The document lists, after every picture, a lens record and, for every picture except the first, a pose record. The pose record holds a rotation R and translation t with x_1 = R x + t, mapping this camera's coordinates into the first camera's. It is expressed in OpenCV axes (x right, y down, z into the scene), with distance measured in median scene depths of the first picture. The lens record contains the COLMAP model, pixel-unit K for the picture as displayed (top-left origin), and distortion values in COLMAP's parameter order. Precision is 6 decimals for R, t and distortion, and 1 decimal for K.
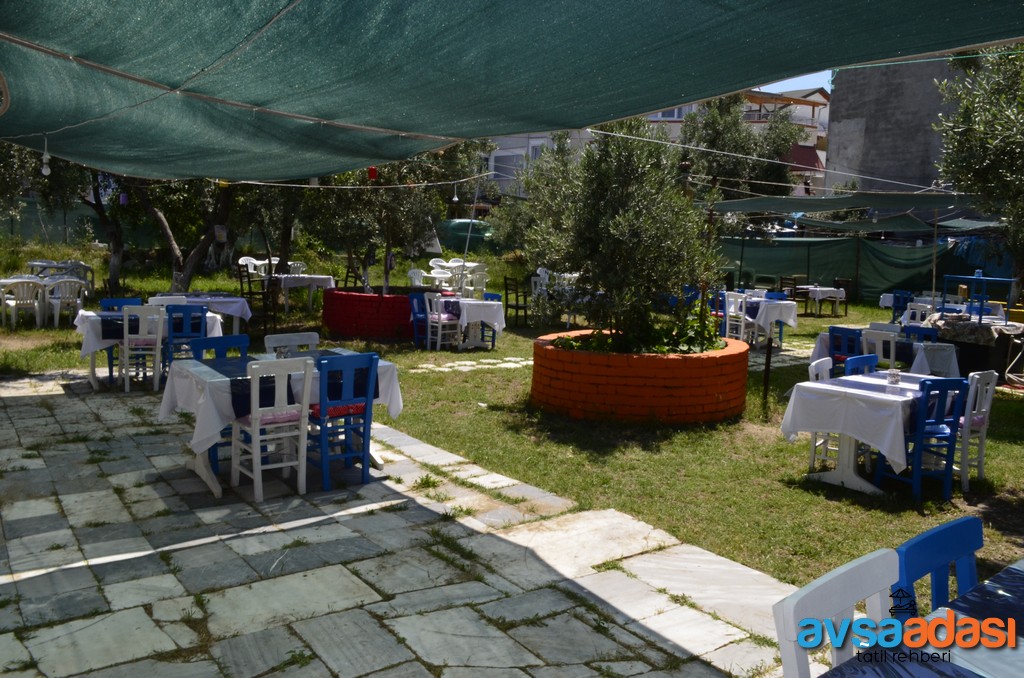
lens RADIAL K [[788.6, 0, 516.8], [0, 788.6, 336.5], [0, 0, 1]] dist [-0.091830, 0.011947]
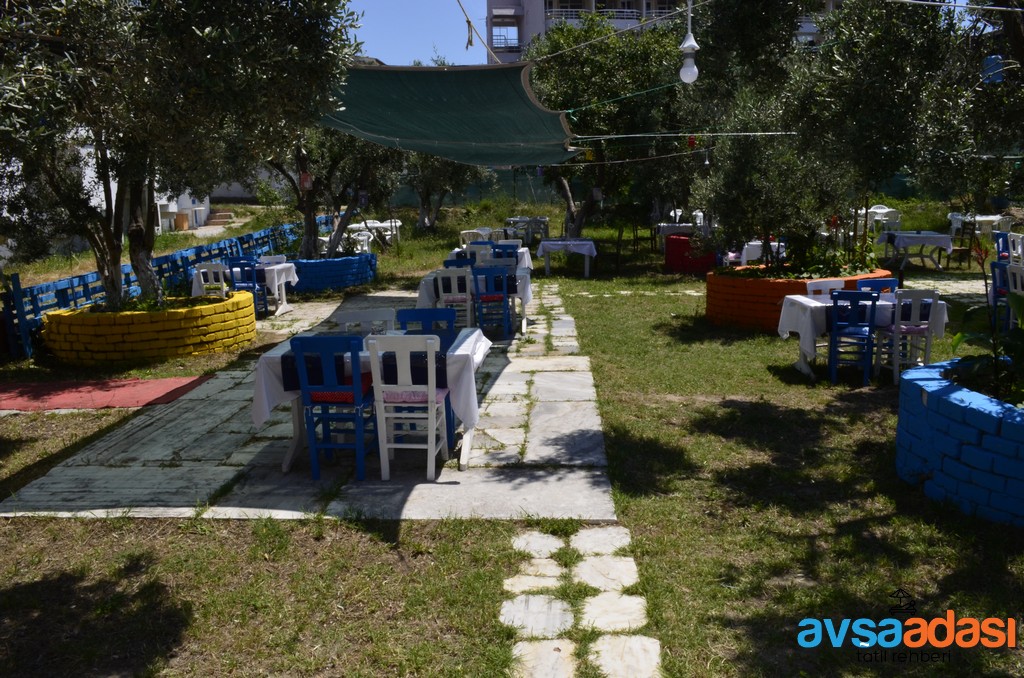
lens RADIAL K [[788.6, 0, 516.8], [0, 788.6, 336.5], [0, 0, 1]] dist [-0.091830, 0.011947]
pose [[0.780308, 0.058895, -0.622615, 0.495157], [-0.018460, 0.997291, 0.071202, 0.025137], [0.625122, -0.044066, 0.779282, -0.210289]]
